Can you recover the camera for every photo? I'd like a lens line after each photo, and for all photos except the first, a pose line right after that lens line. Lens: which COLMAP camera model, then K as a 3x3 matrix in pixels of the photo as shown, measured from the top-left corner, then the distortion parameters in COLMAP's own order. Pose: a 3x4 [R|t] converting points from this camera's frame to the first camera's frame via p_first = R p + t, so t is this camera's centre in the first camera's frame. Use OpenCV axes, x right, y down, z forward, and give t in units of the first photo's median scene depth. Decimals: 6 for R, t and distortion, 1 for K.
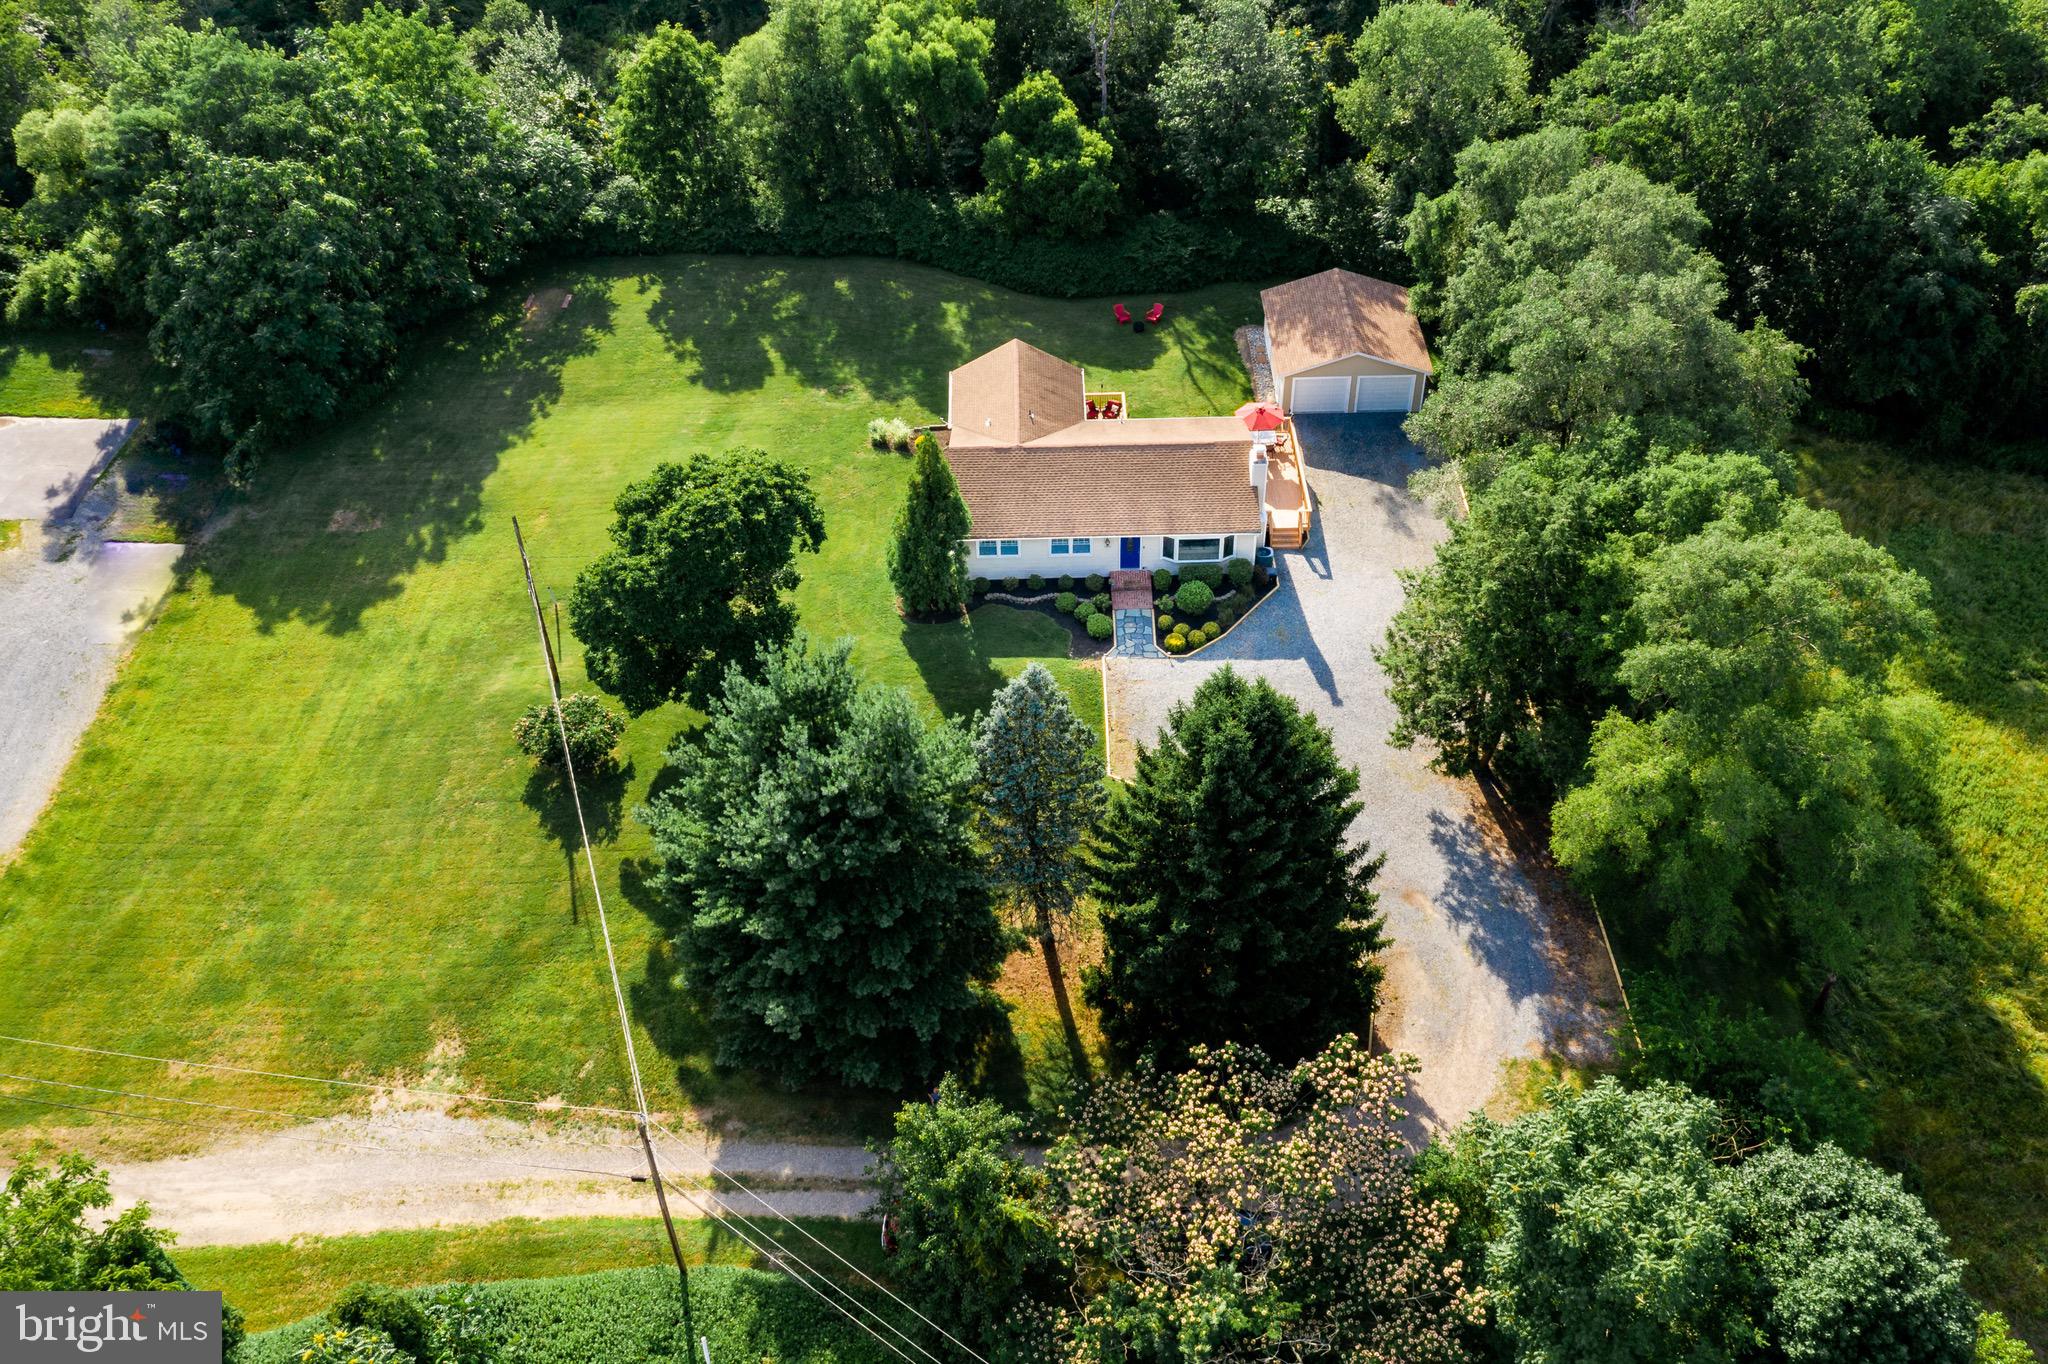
lens RADIAL K [[1820.1, 0, 1071.1], [0, 1820.1, 682.7], [0, 0, 1]] dist [-0.035507, 0.115785]
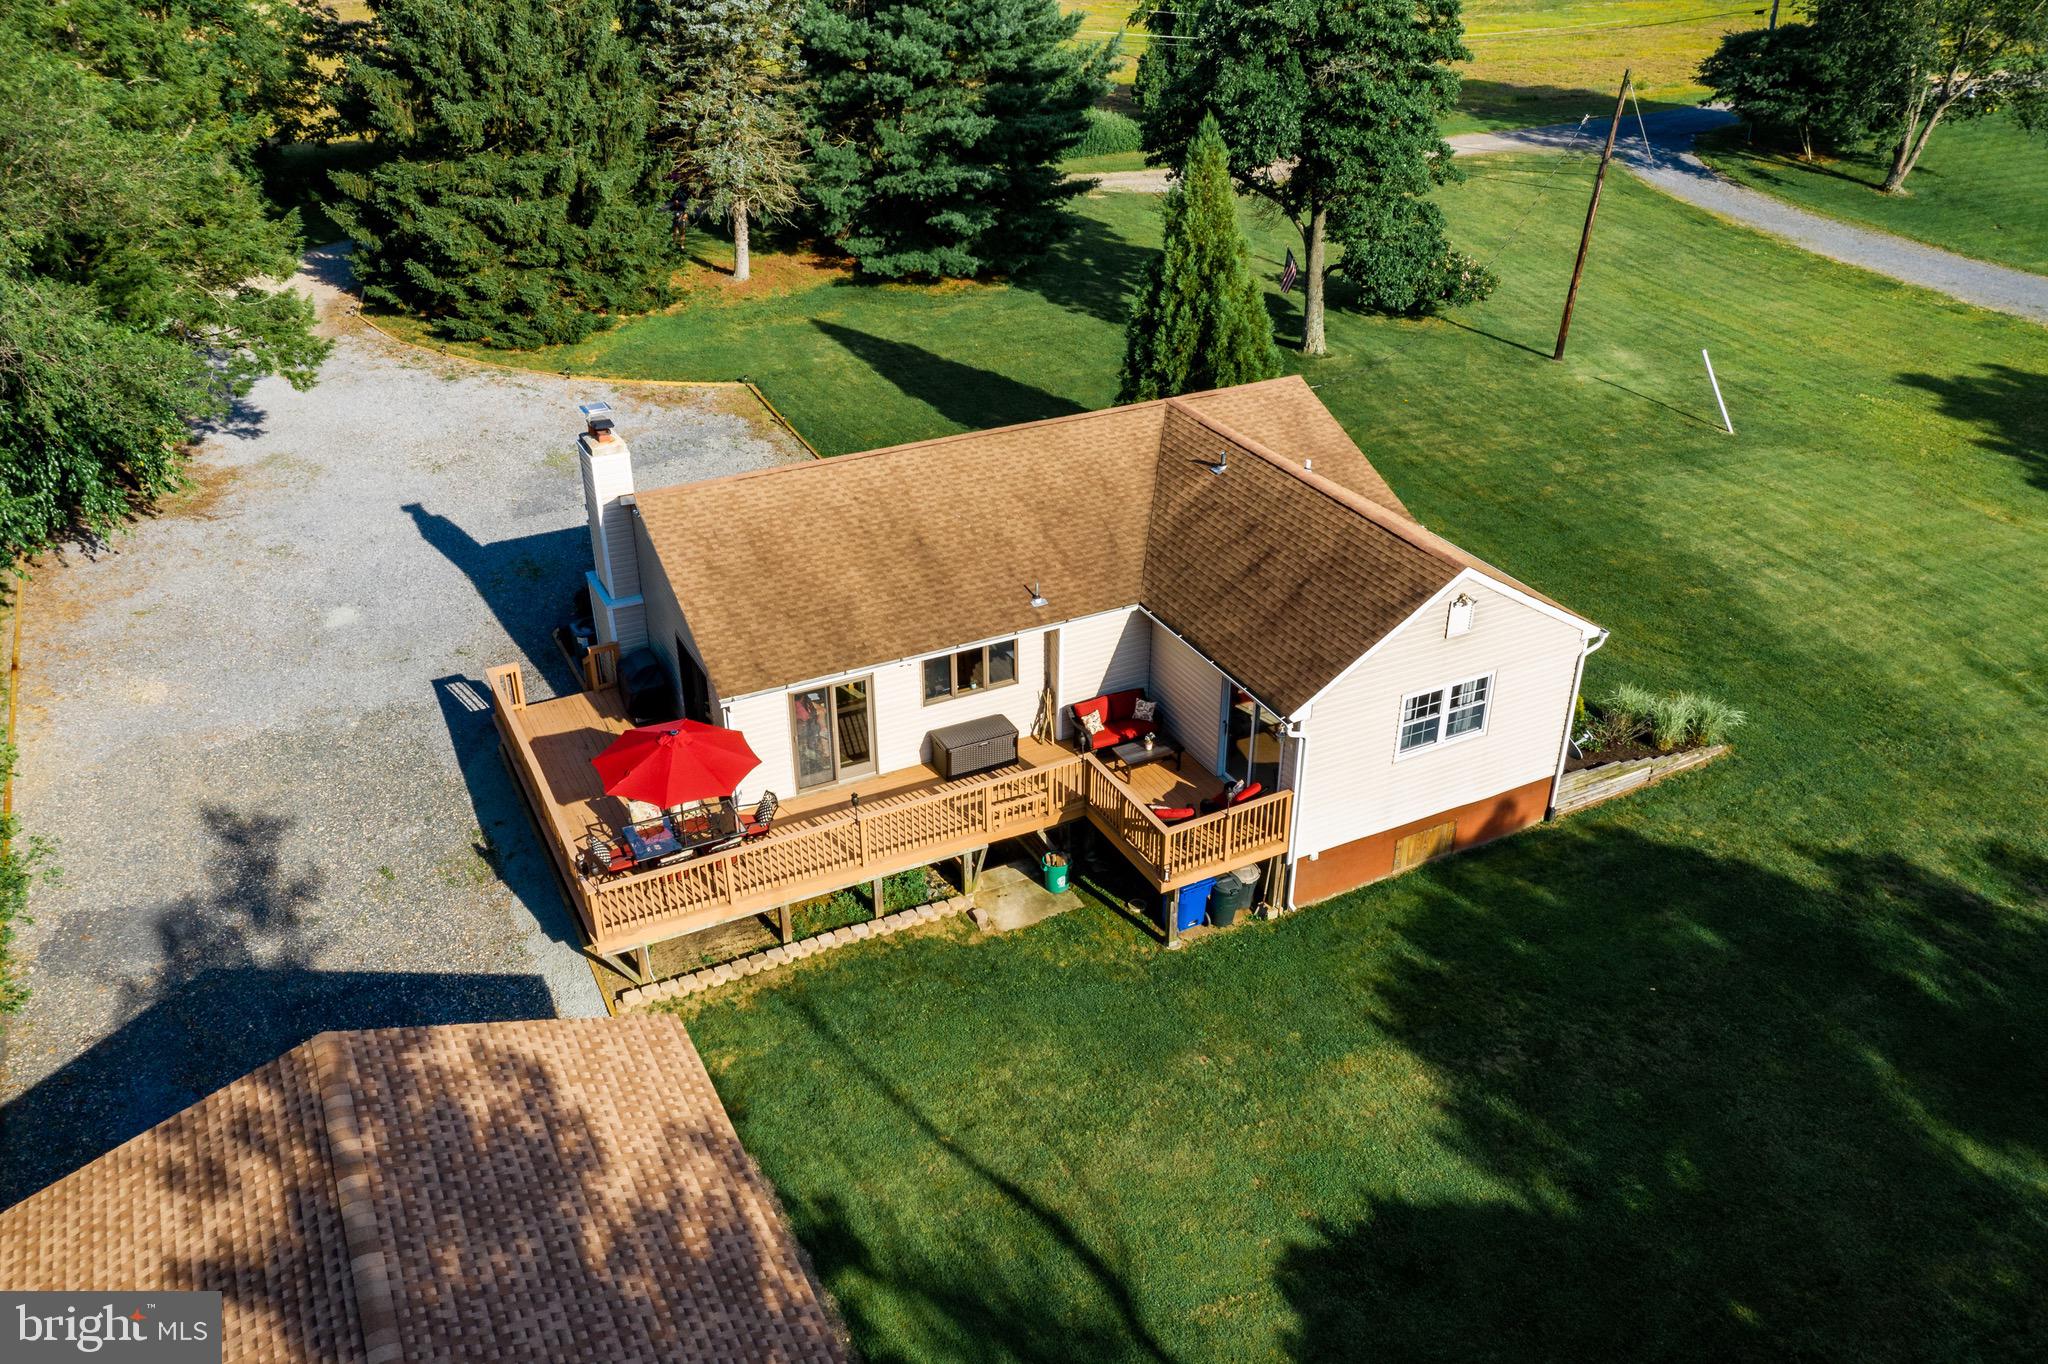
lens RADIAL K [[1632.9, 0, 1020.4], [0, 1632.9, 676.5], [0, 0, 1]] dist [-0.039933, 0.089484]
pose [[-0.904659, 0.210036, -0.370779, 0.162480], [-0.291685, 0.329112, 0.898112, -0.452044], [0.310663, 0.920636, -0.236470, 1.149215]]
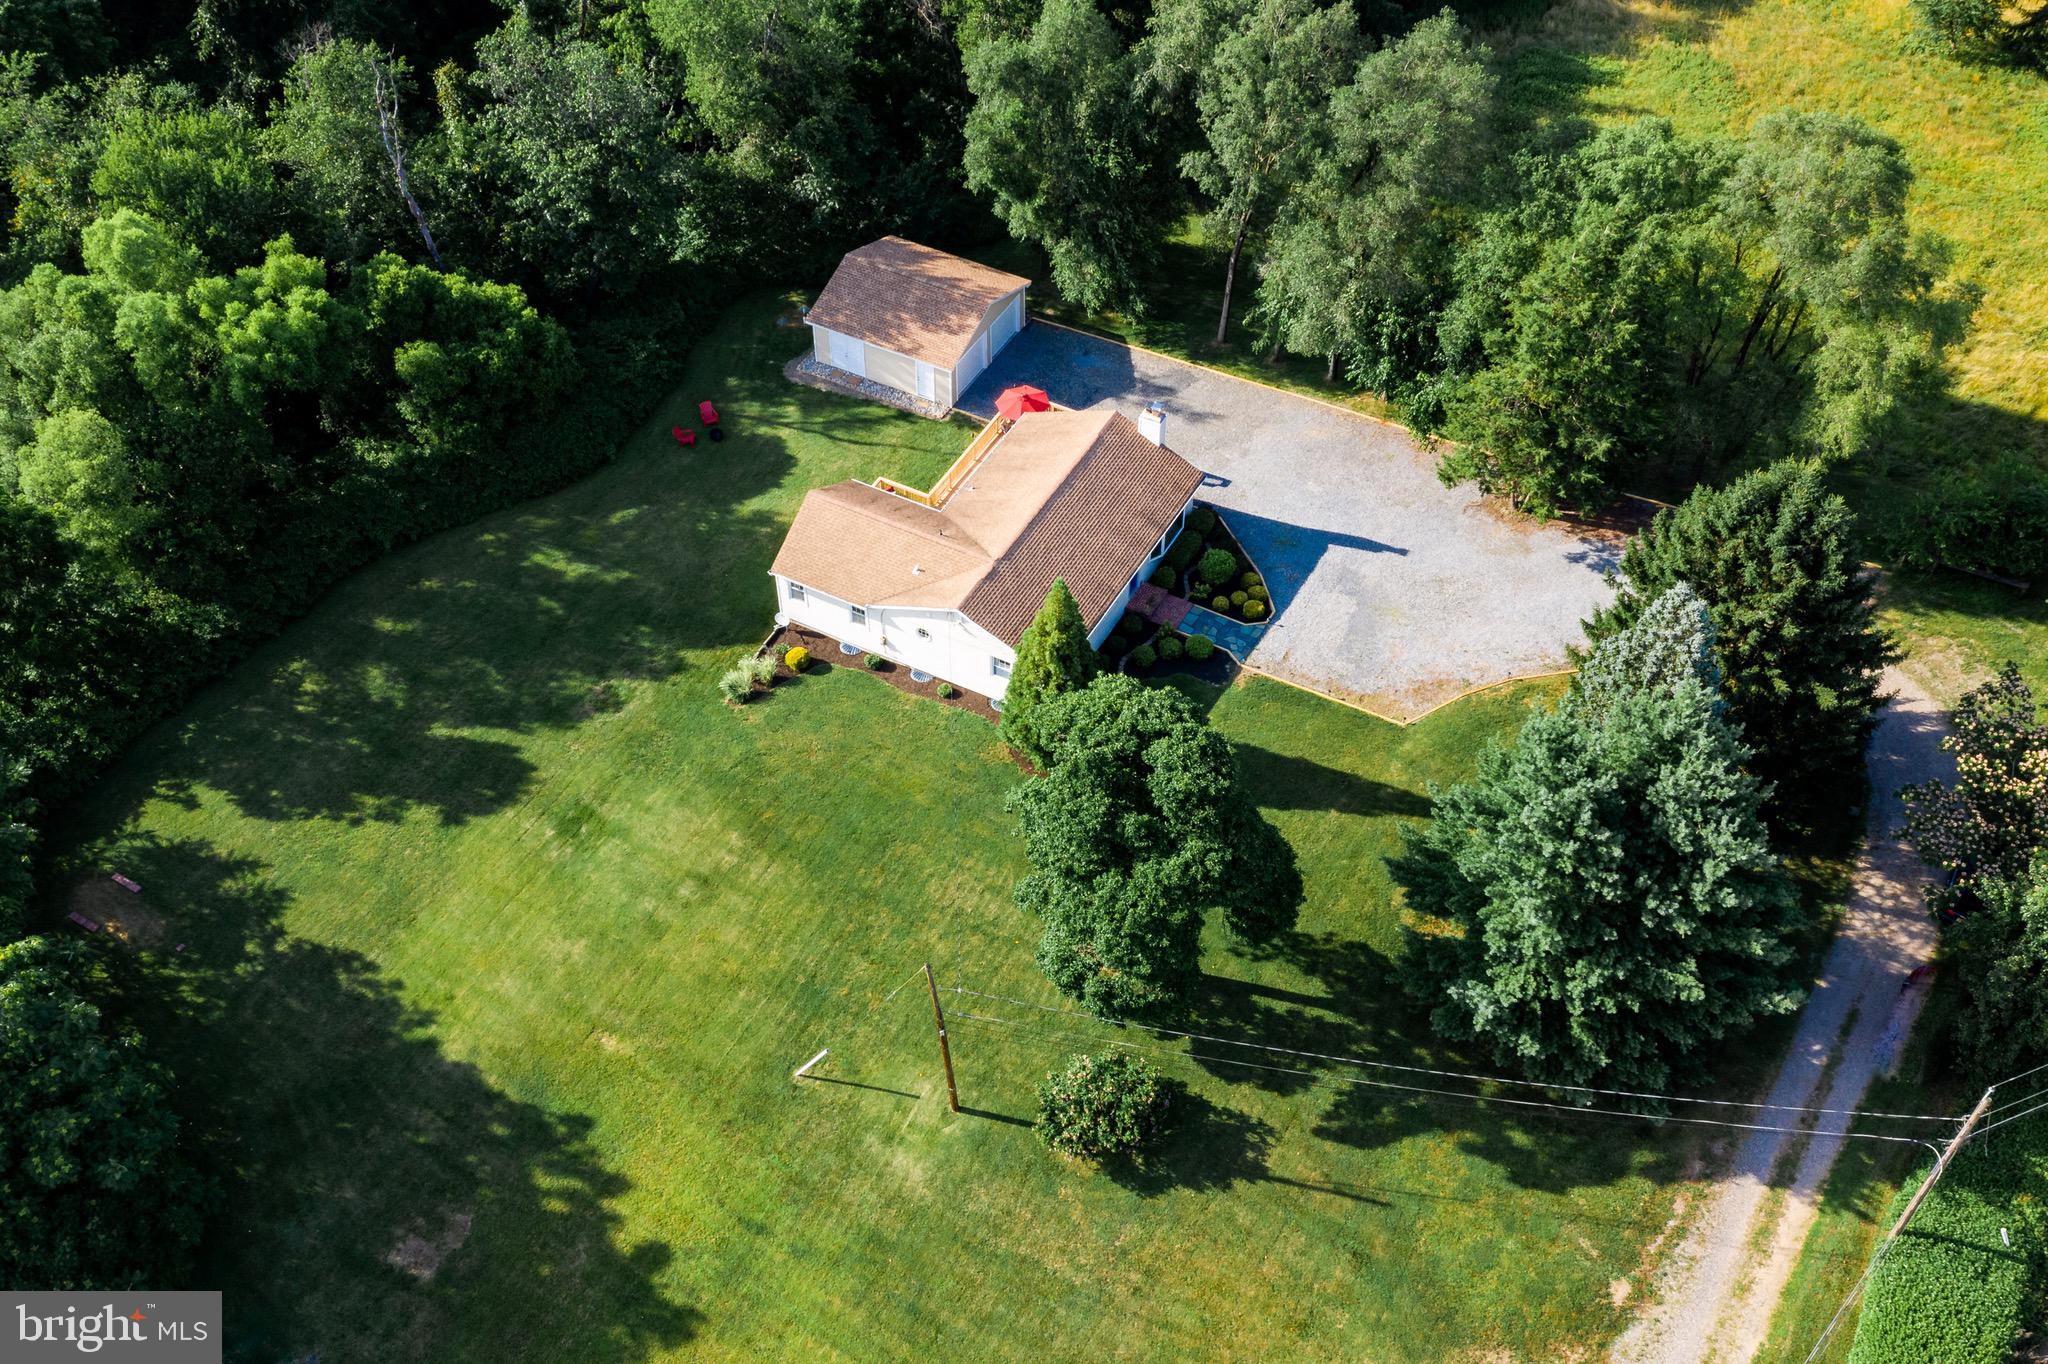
lens RADIAL K [[2000.4, 0, 993.3], [0, 2000.4, 743.8], [0, 0, 1]] dist [-0.010550, 0.019567]
pose [[0.511418, -0.643686, 0.569316, -0.645343], [0.594632, 0.743363, 0.306309, -0.366920], [-0.620375, 0.181881, 0.762925, 0.277849]]
